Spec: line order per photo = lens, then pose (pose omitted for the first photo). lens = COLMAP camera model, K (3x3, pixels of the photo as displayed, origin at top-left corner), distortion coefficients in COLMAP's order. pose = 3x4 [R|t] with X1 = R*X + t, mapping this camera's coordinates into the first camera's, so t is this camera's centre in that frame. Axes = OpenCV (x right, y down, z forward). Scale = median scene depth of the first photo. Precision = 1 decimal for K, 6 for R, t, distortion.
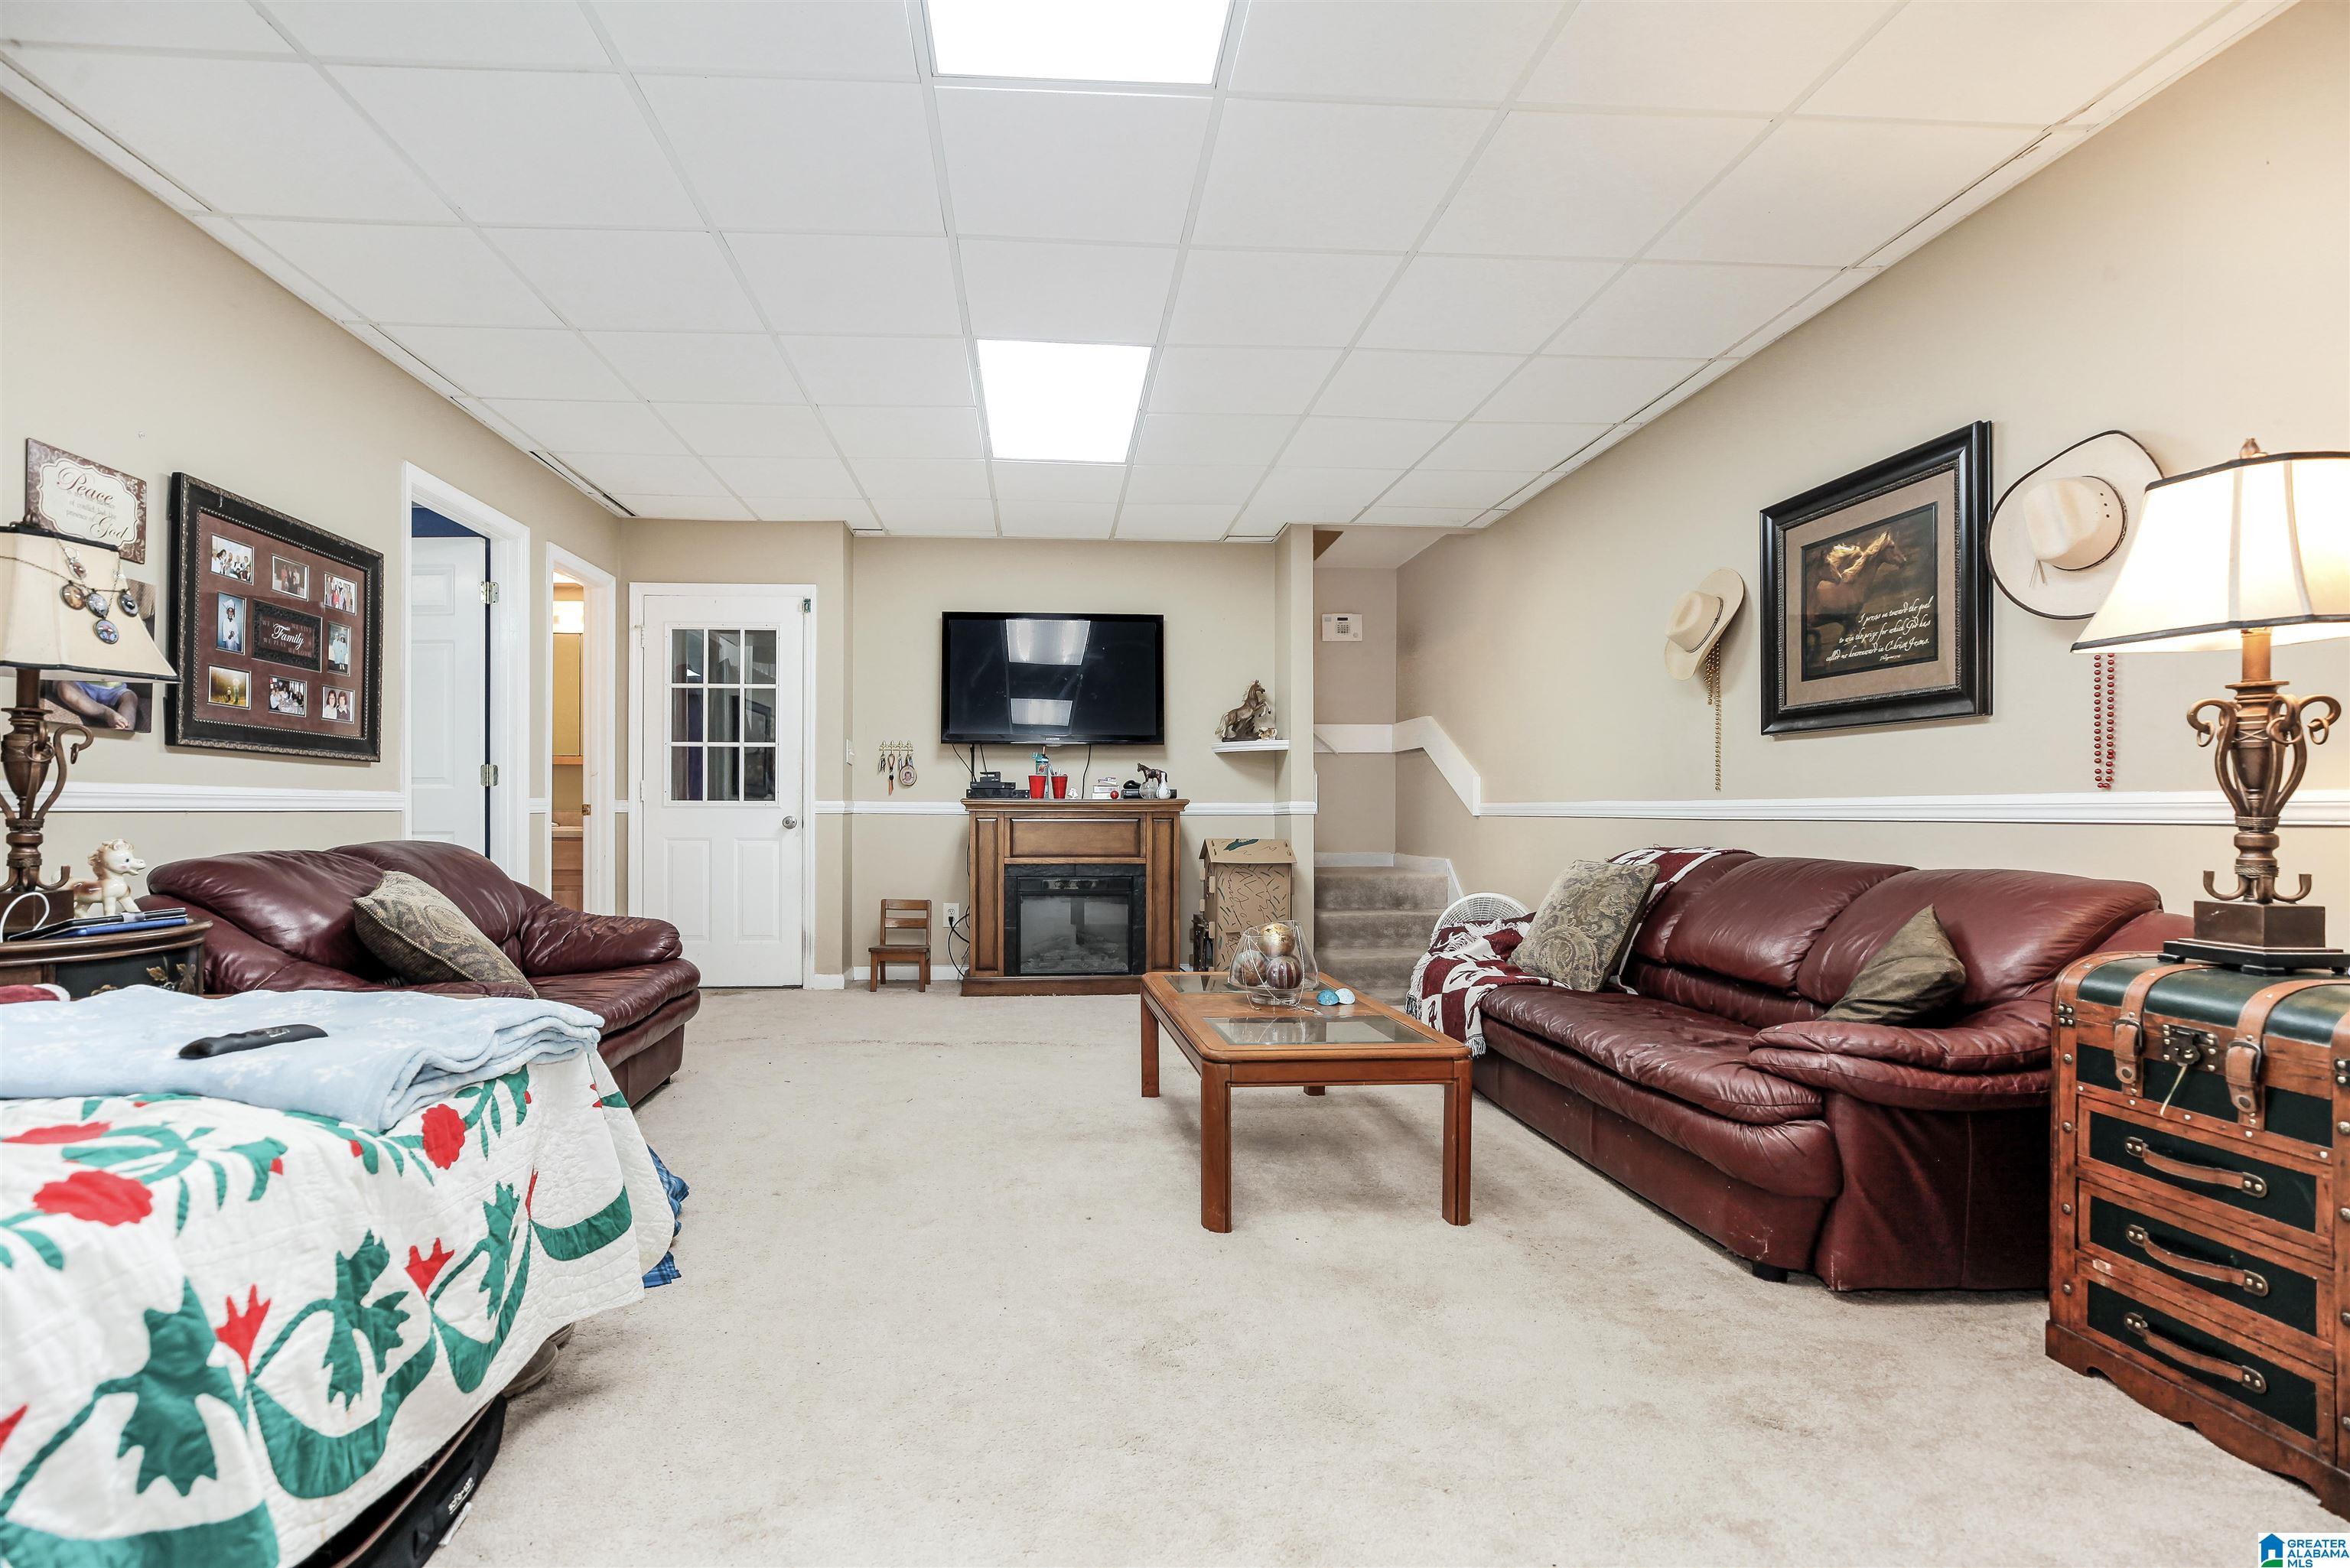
lens RADIAL K [[1084.5, 0, 1182.8], [0, 1084.5, 786.5], [0, 0, 1]] dist [0.000206, 0.001200]
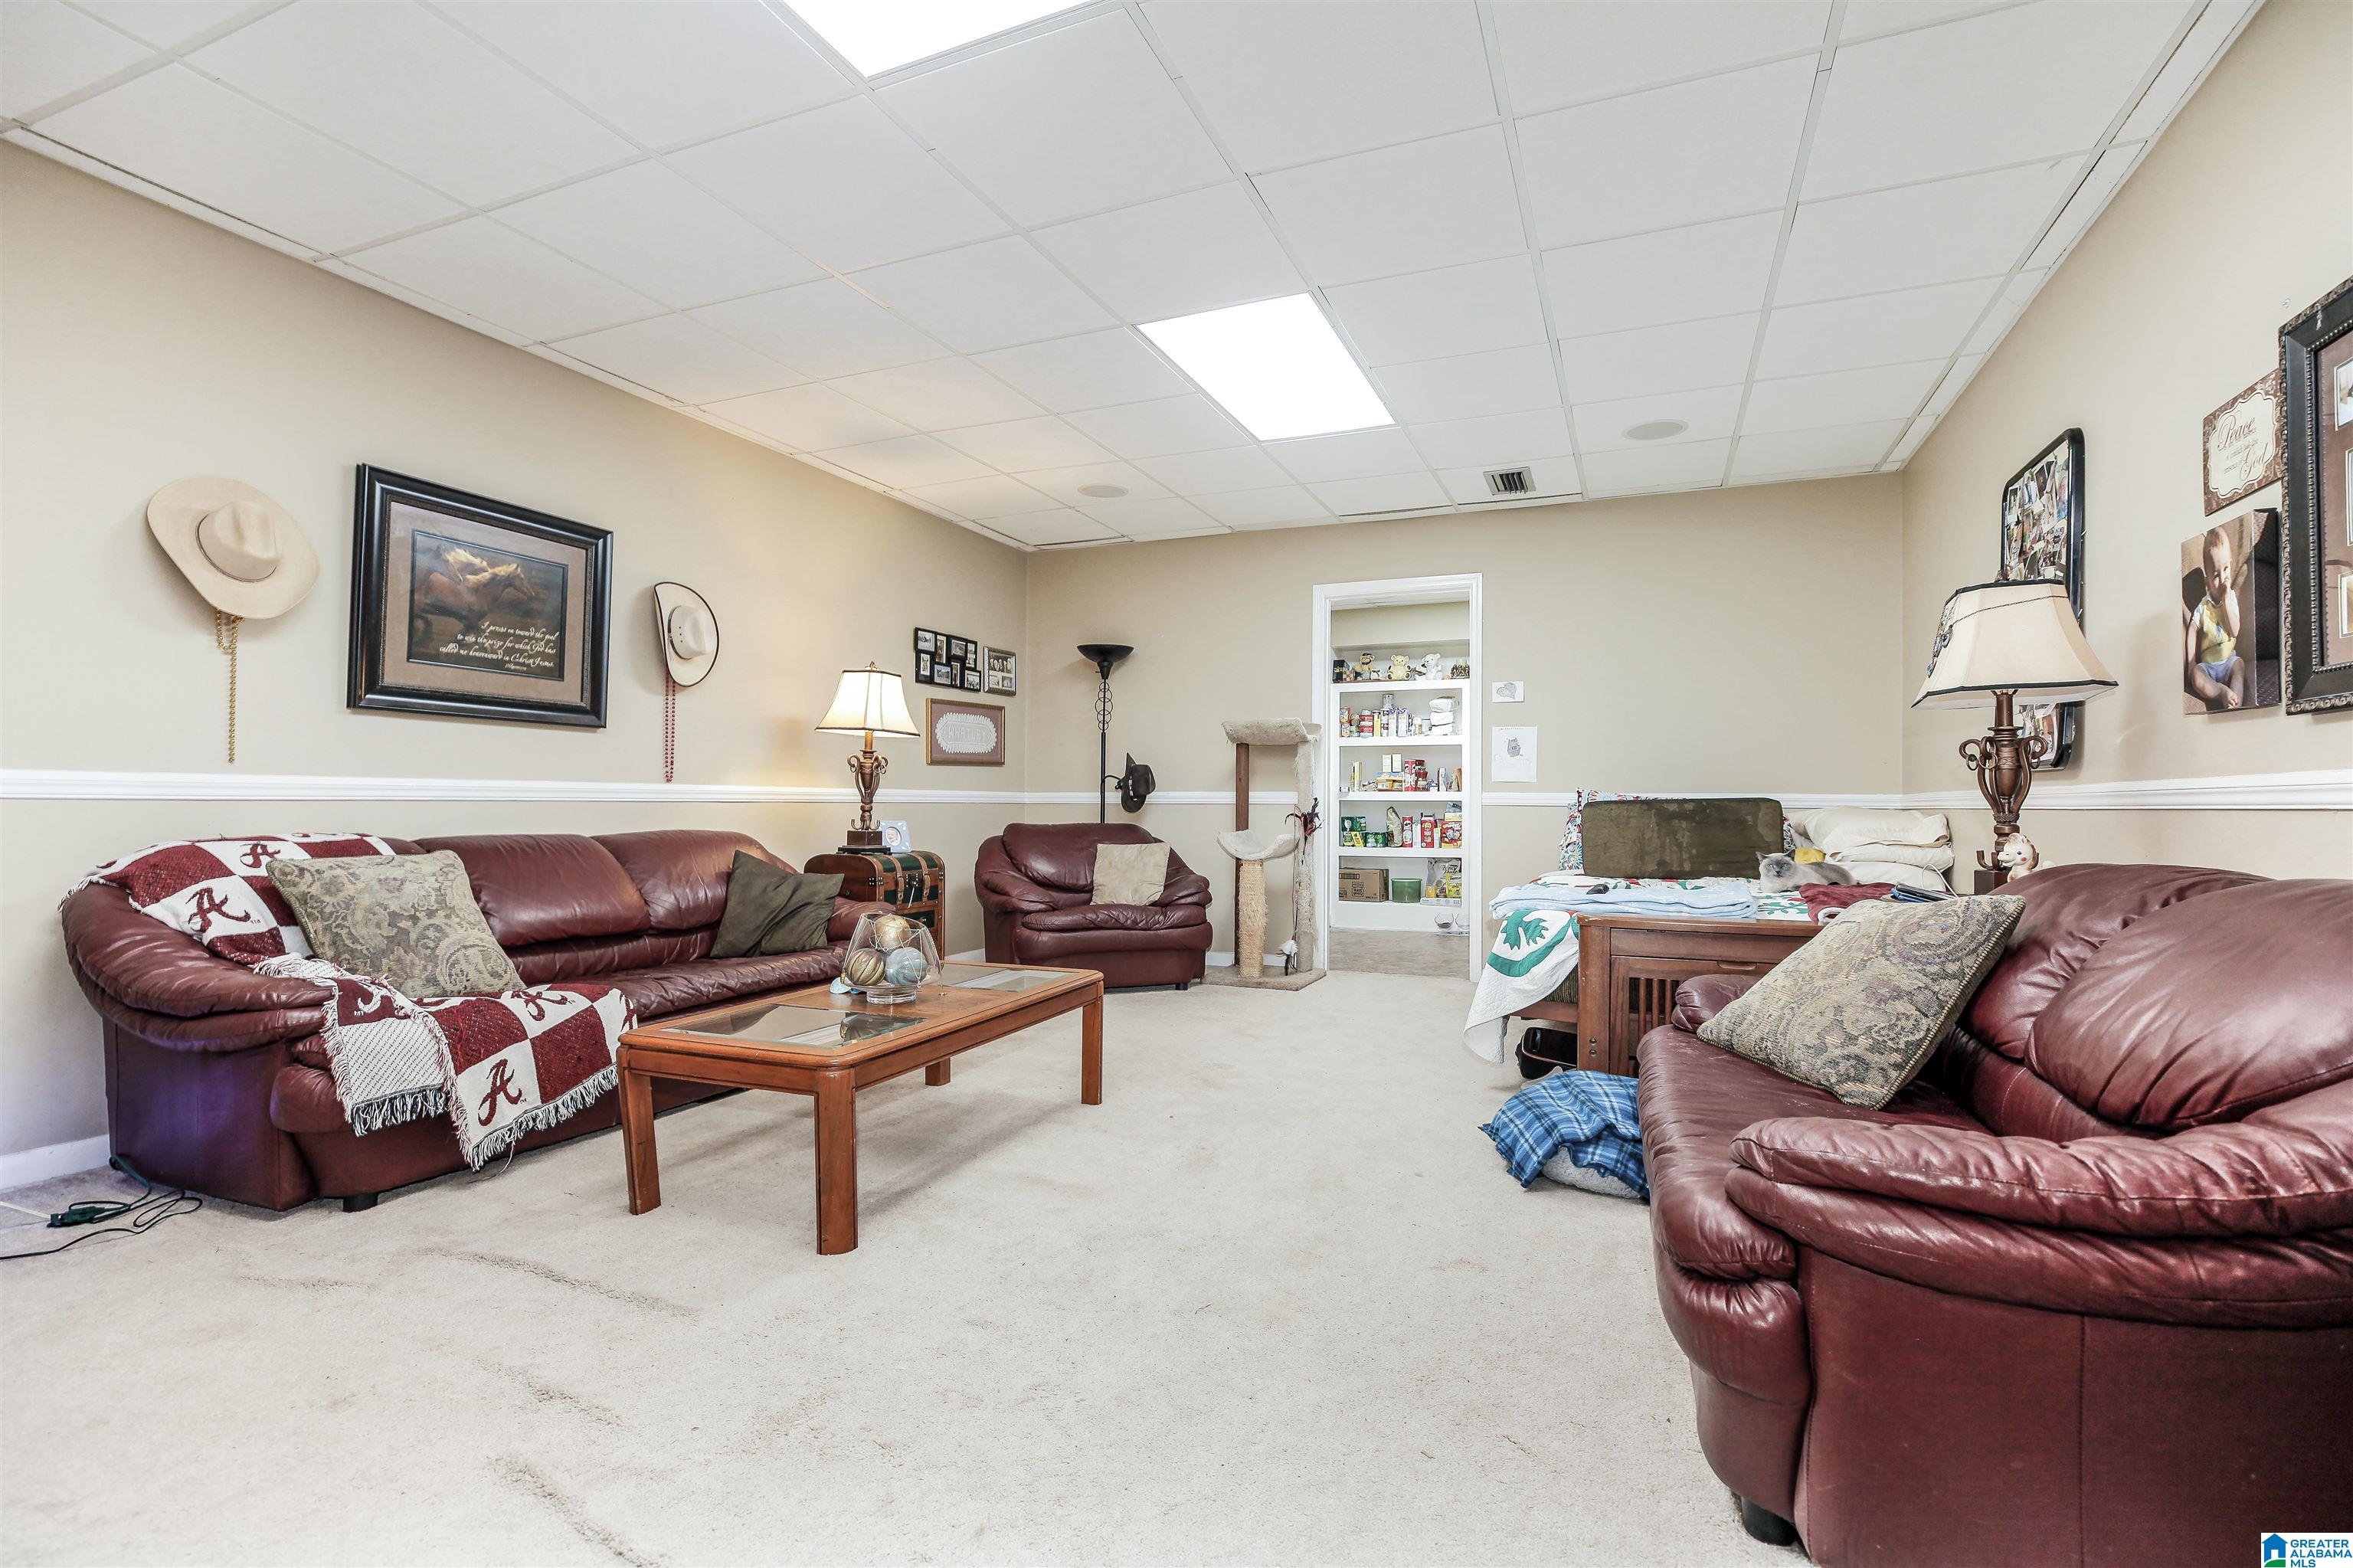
lens RADIAL K [[1086.0, 0, 1184.4], [0, 1086.0, 786.5], [0, 0, 1]] dist [0.000206, 0.001200]
pose [[-0.866275, -0.007272, 0.499514, -0.599811], [-0.025091, 0.999265, -0.028967, 0.031116], [-0.498936, -0.037627, -0.865821, 1.641010]]
